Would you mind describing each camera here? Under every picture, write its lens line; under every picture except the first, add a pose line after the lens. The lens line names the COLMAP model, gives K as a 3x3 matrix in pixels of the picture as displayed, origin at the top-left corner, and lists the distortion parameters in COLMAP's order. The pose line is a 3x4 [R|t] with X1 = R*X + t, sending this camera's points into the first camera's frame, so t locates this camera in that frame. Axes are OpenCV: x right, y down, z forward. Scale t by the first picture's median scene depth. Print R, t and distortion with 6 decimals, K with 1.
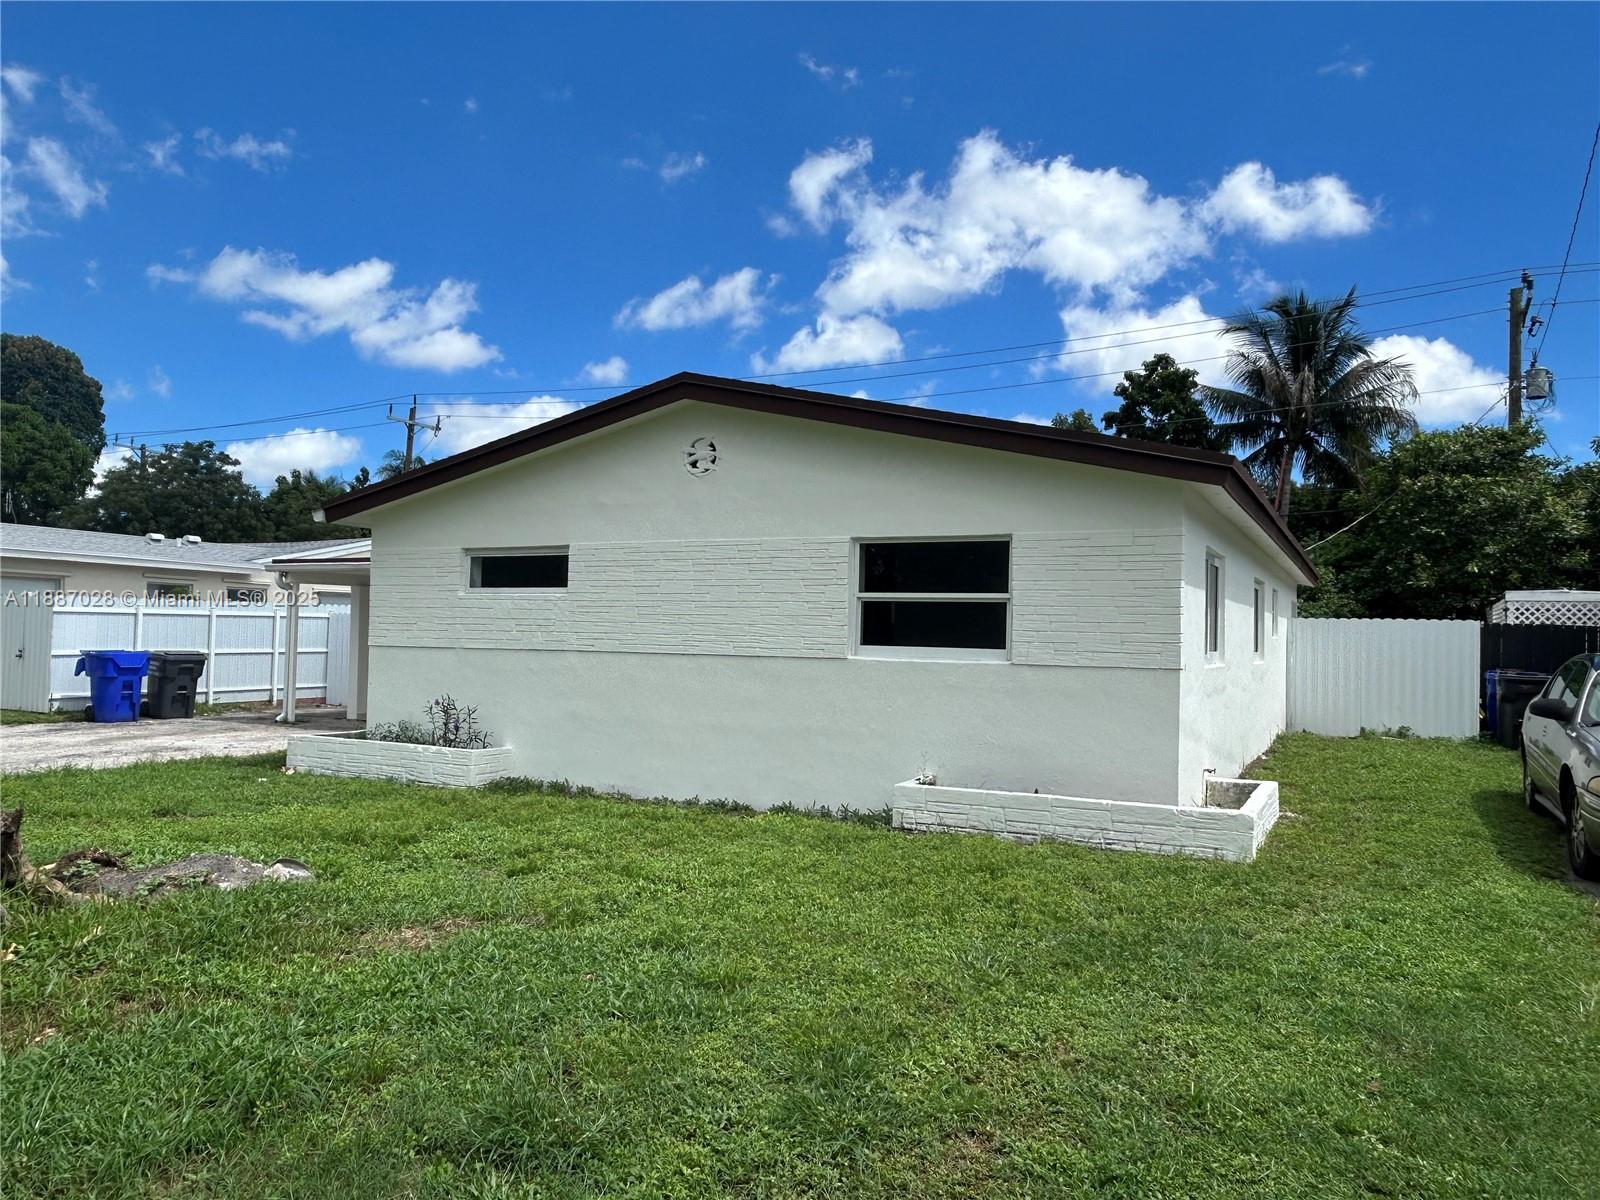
lens RADIAL K [[1142.7, 0, 817.7], [0, 1142.7, 594.8], [0, 0, 1]] dist [-0.002894, -0.023478]
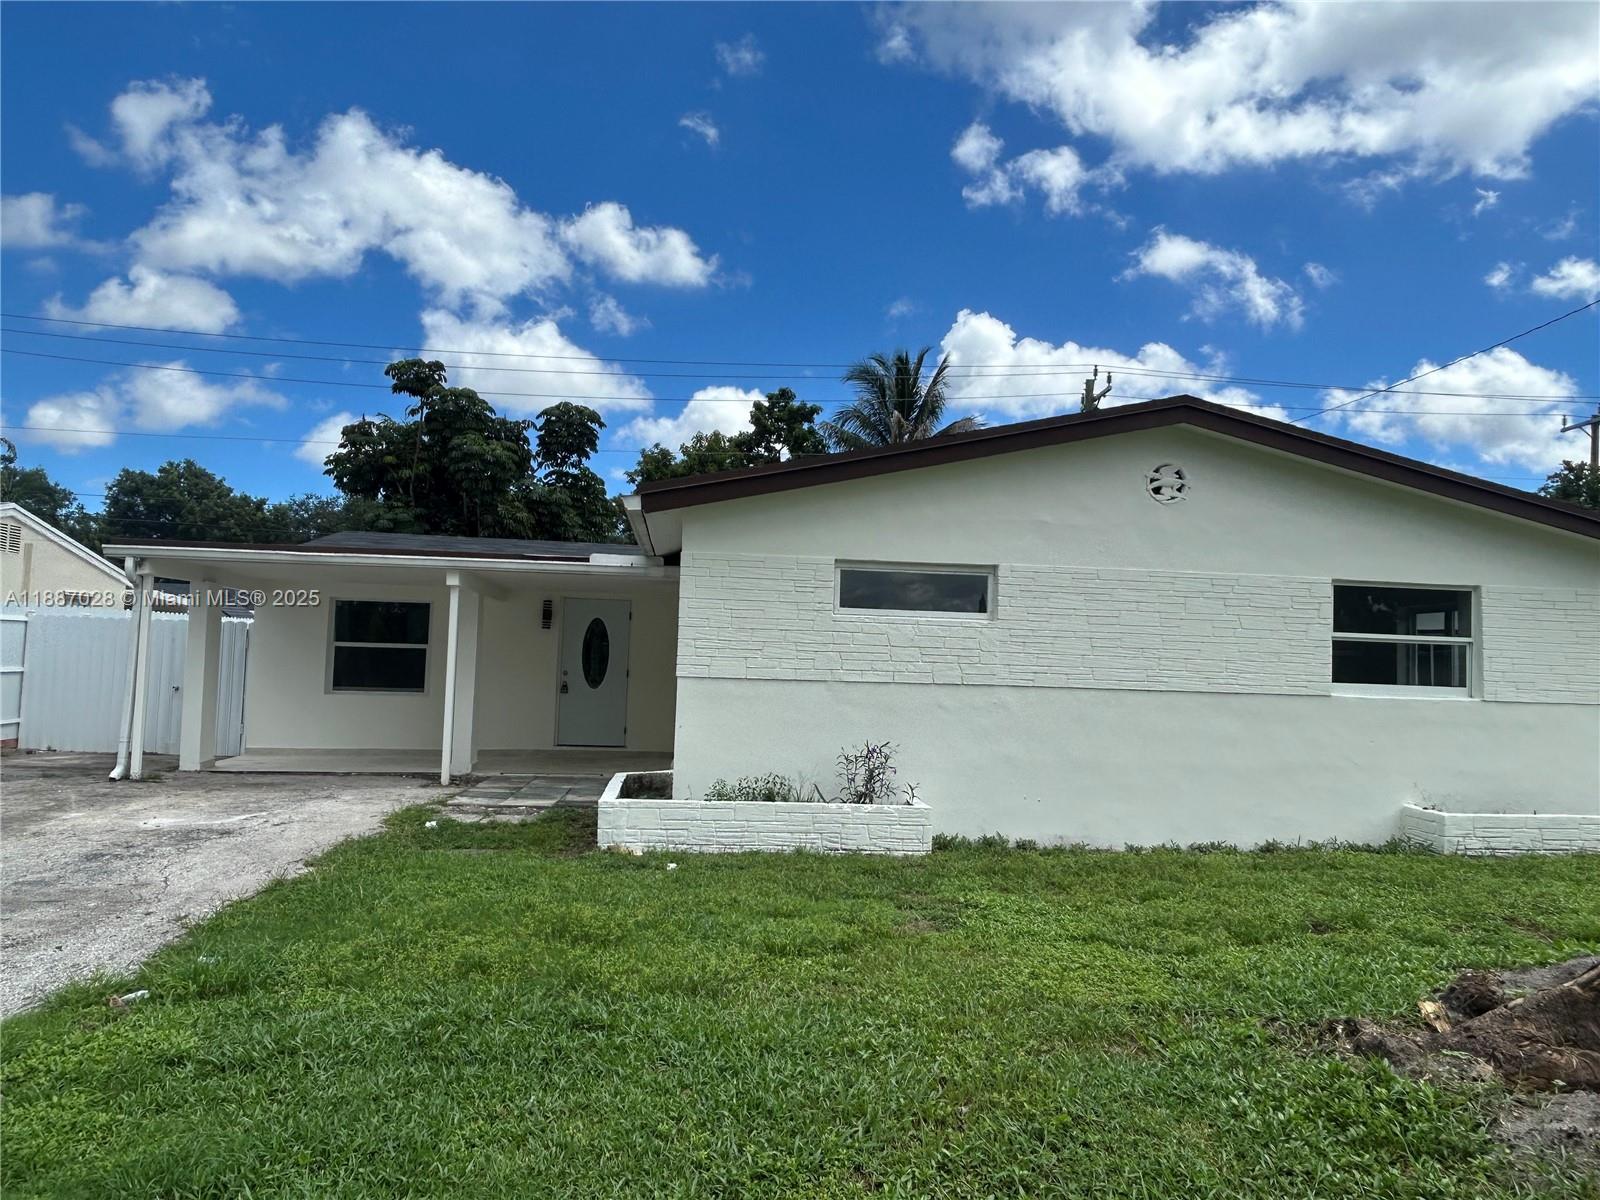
lens RADIAL K [[1142.7, 0, 849.1], [0, 1142.7, 585.8], [0, 0, 1]] dist [-0.002894, -0.023478]
pose [[0.834211, 0.046705, 0.549464, -0.800540], [-0.036190, 0.998896, -0.029963, 0.002783], [-0.550257, 0.005111, 0.834980, 0.330745]]
